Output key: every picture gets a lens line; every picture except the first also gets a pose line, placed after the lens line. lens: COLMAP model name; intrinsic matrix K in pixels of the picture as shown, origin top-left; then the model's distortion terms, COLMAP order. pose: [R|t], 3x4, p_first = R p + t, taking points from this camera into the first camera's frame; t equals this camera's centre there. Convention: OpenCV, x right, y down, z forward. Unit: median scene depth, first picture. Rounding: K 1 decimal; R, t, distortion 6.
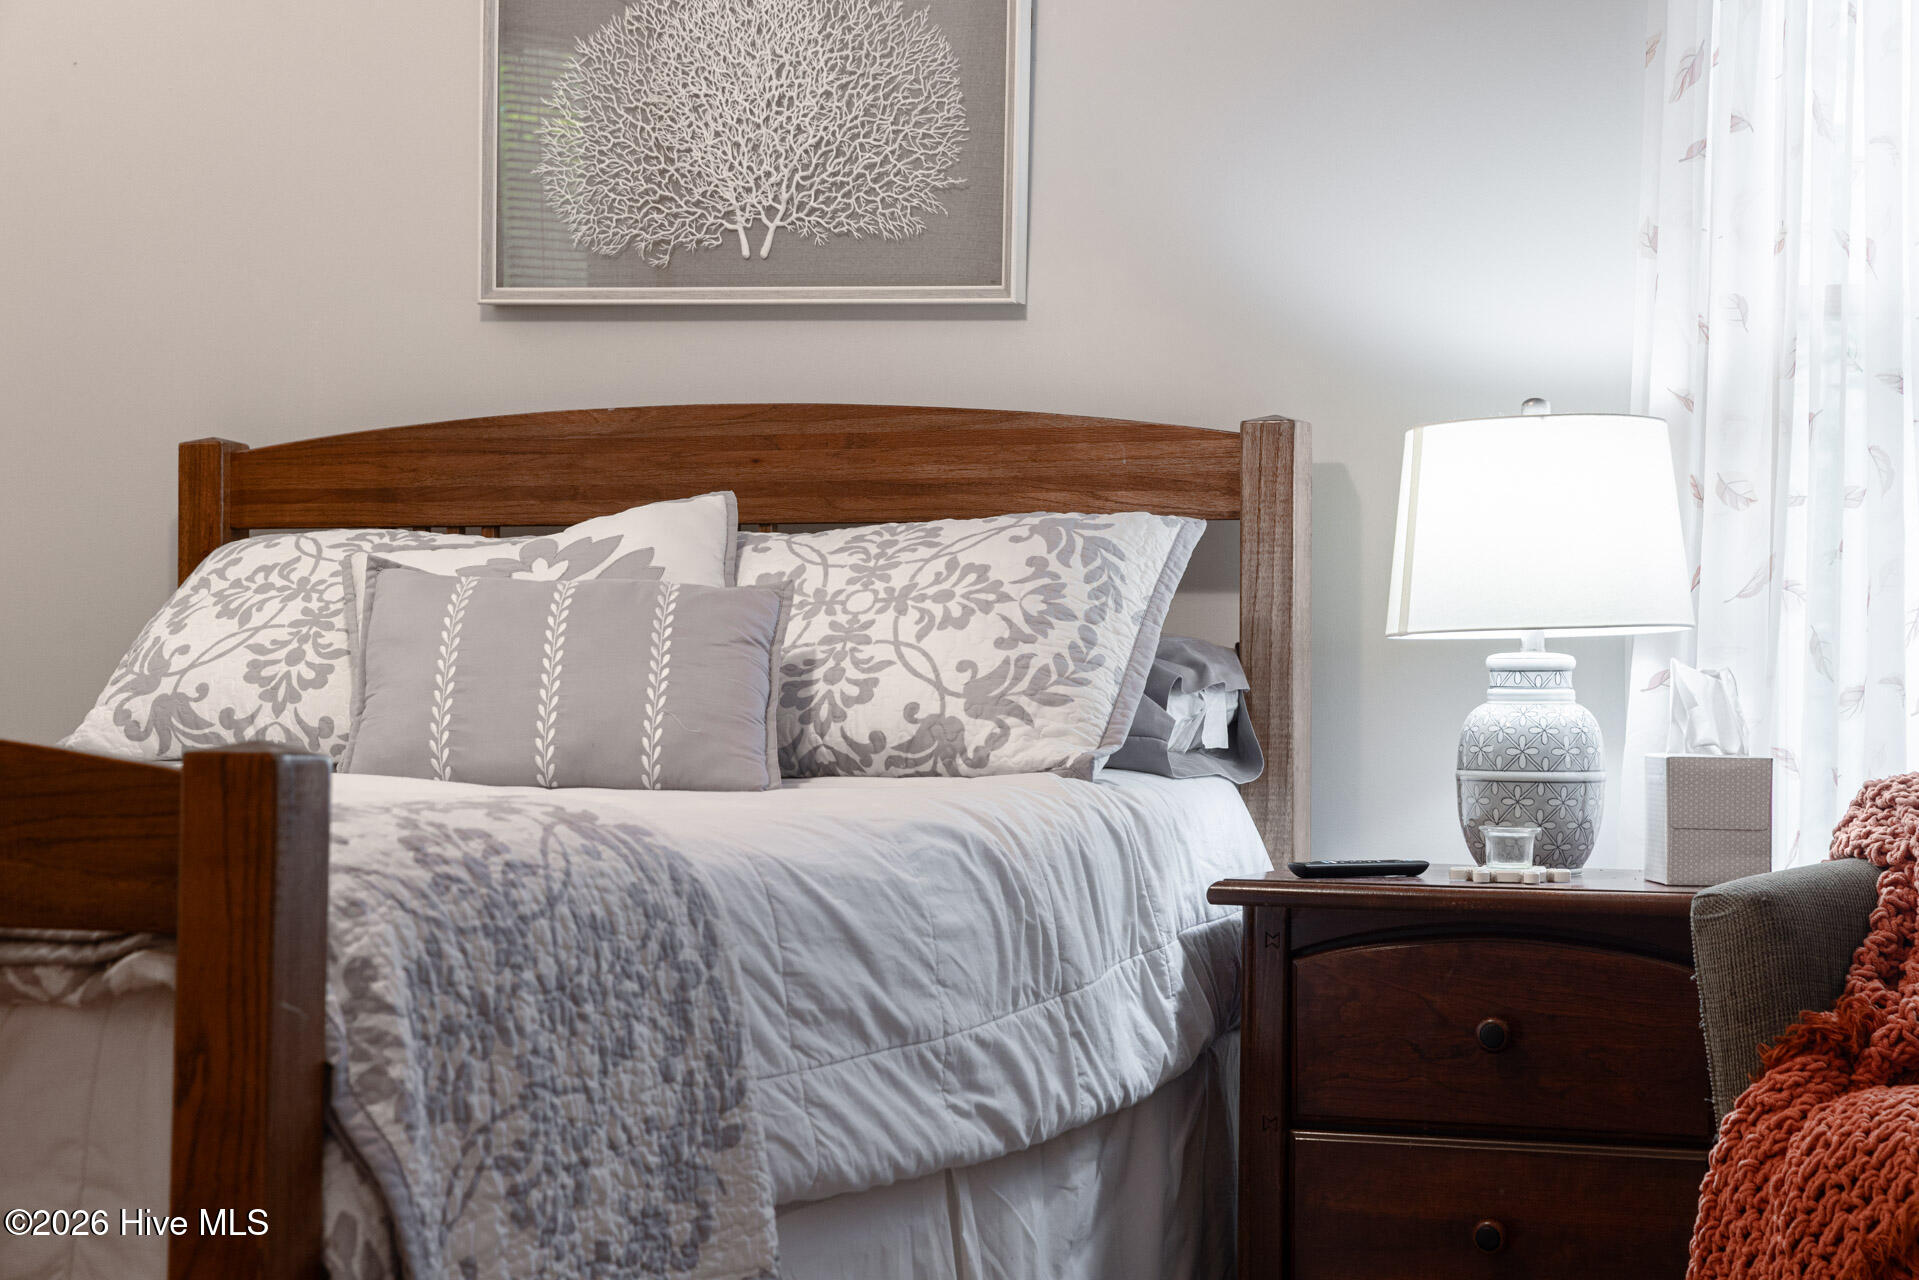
lens RADIAL K [[3788.9, 0, 960.8], [0, 3788.9, 640.6], [0, 0, 1]] dist [0.042269, 0.000000]
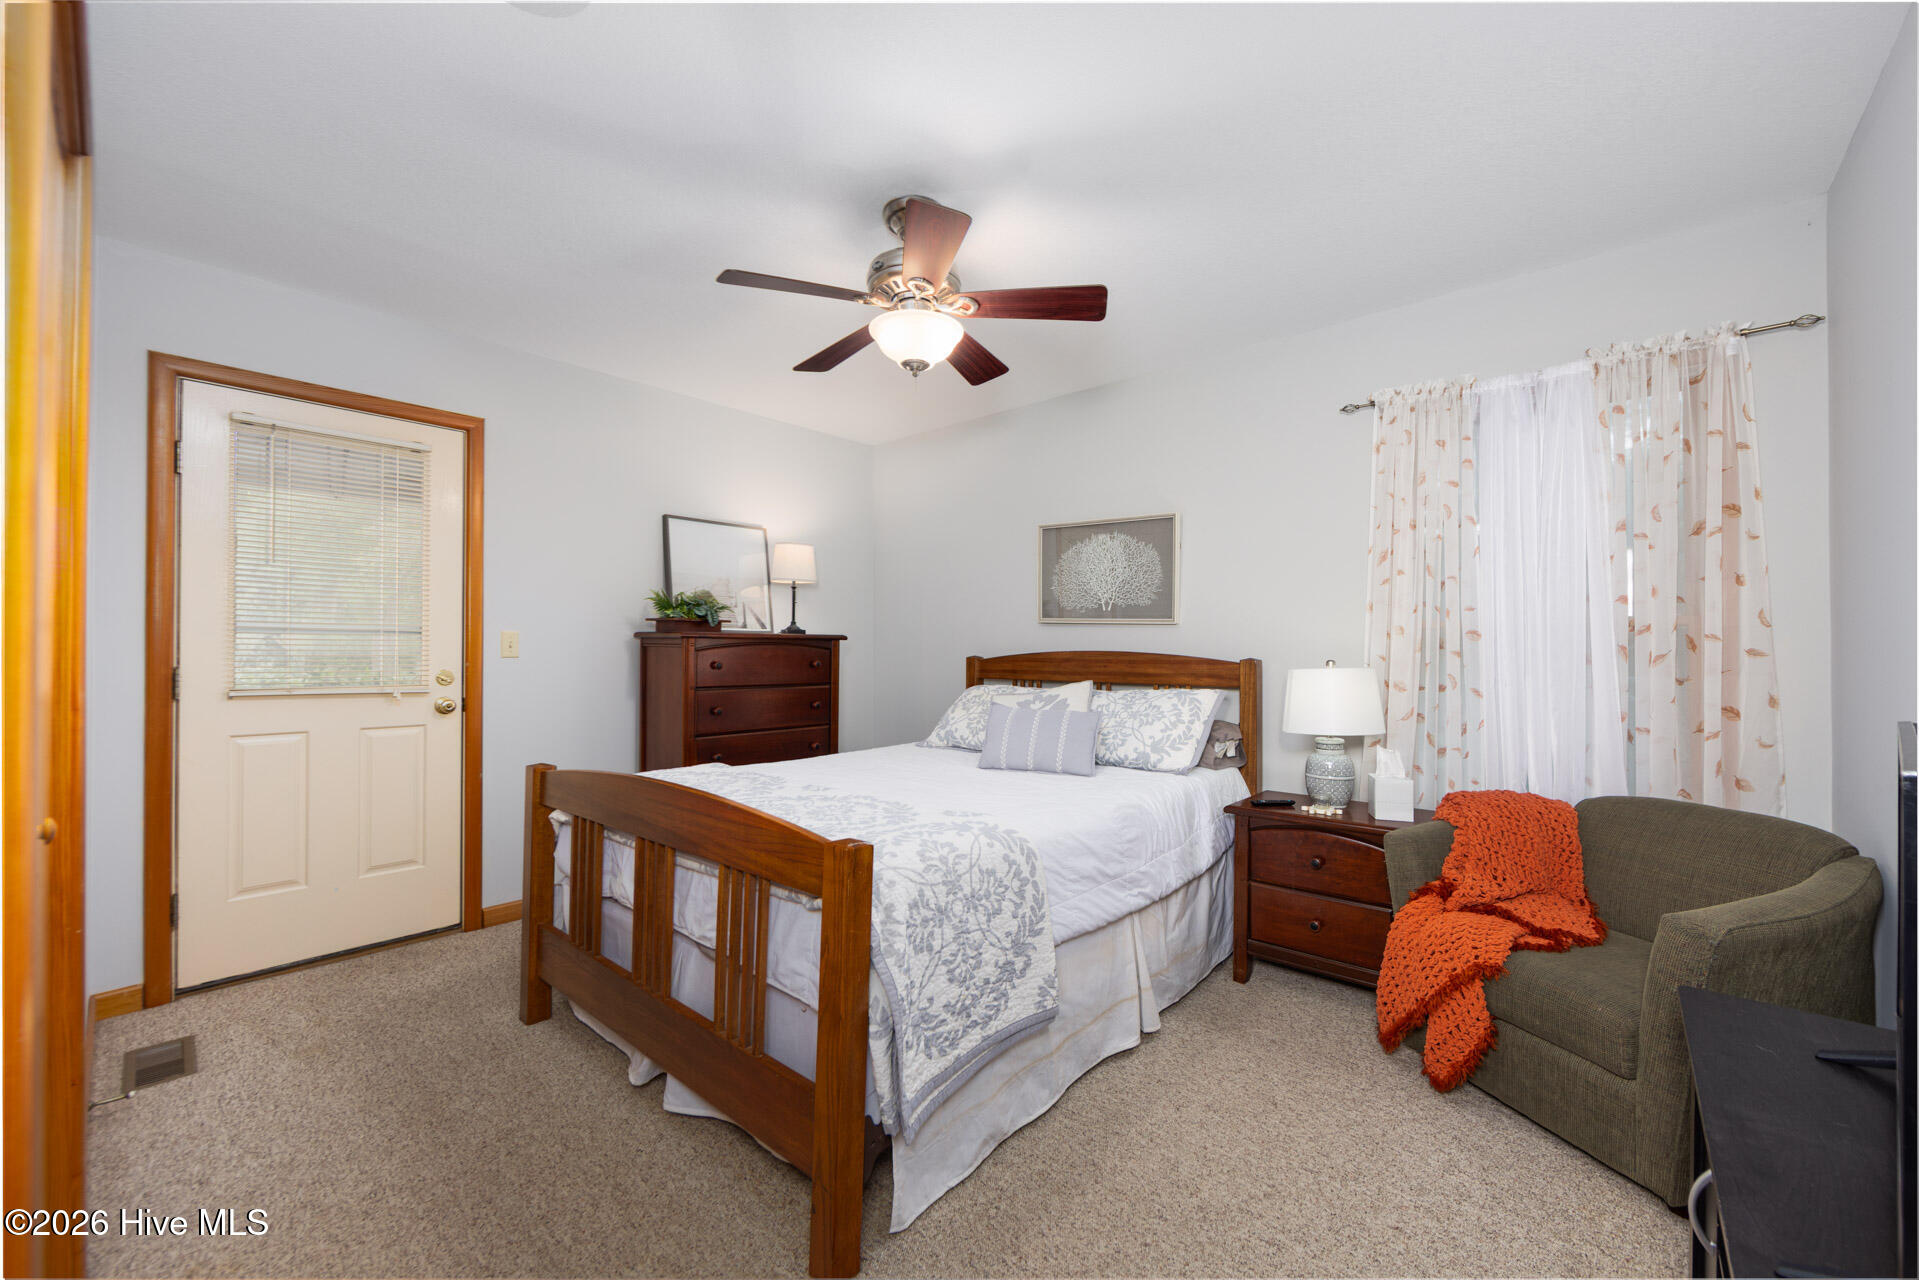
lens RADIAL K [[748.7, 0, 954.8], [0, 748.7, 644.3], [0, 0, 1]] dist [-0.002282, -0.000540]
pose [[0.943453, -0.003595, -0.331486, 0.066297], [0.004122, 0.999991, 0.000888, -0.090114], [0.331479, -0.002204, 0.943460, 0.316673]]
